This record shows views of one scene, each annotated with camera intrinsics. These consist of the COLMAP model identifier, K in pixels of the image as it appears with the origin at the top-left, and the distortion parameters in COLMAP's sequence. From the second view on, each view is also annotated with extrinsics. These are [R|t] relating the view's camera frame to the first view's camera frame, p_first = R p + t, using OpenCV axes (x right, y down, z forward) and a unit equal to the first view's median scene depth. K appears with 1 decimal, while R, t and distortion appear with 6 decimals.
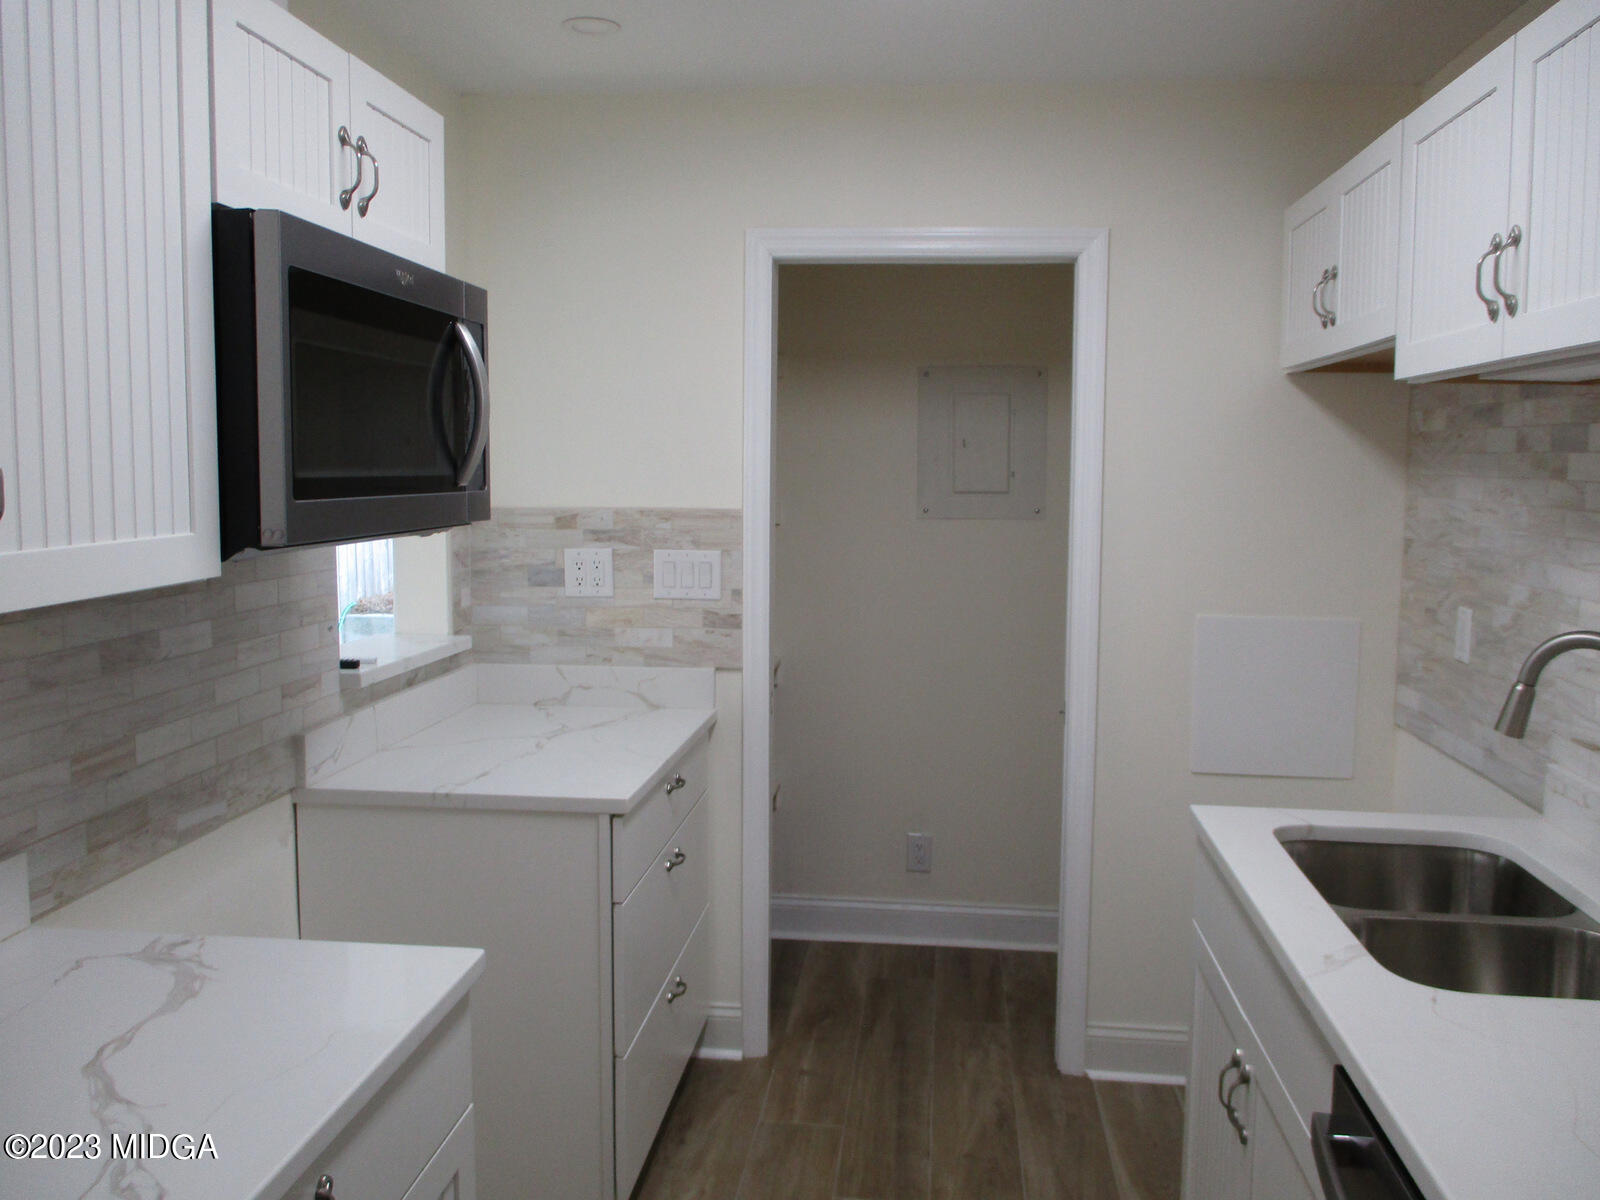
lens RADIAL K [[1321.5, 0, 804.7], [0, 1321.5, 600.2], [0, 0, 1]] dist [-0.029100, 0.021746]
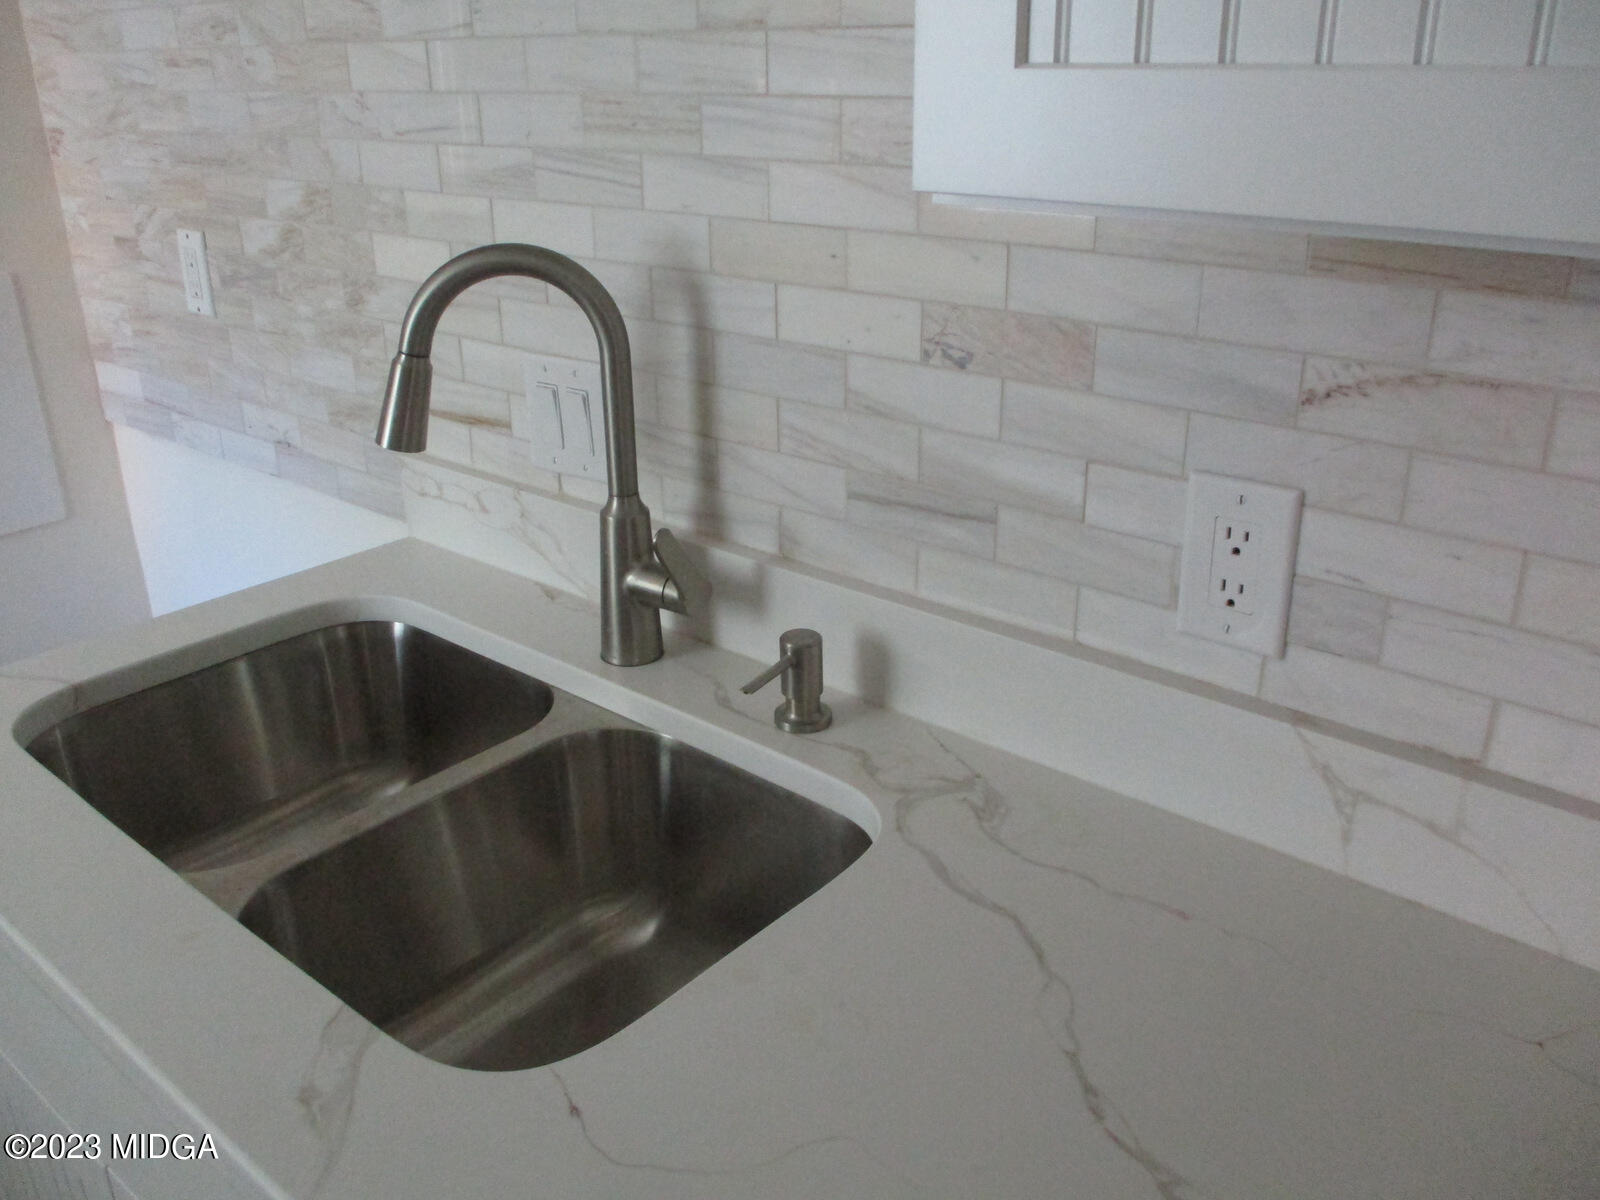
lens RADIAL K [[1321.5, 0, 809.3], [0, 1321.5, 587.4], [0, 0, 1]] dist [-0.029100, 0.021746]
pose [[0.556899, -0.310048, 0.770541, 0.126344], [0.098099, 0.945774, 0.309658, 0.002439], [-0.824766, -0.096859, 0.557116, 0.381999]]
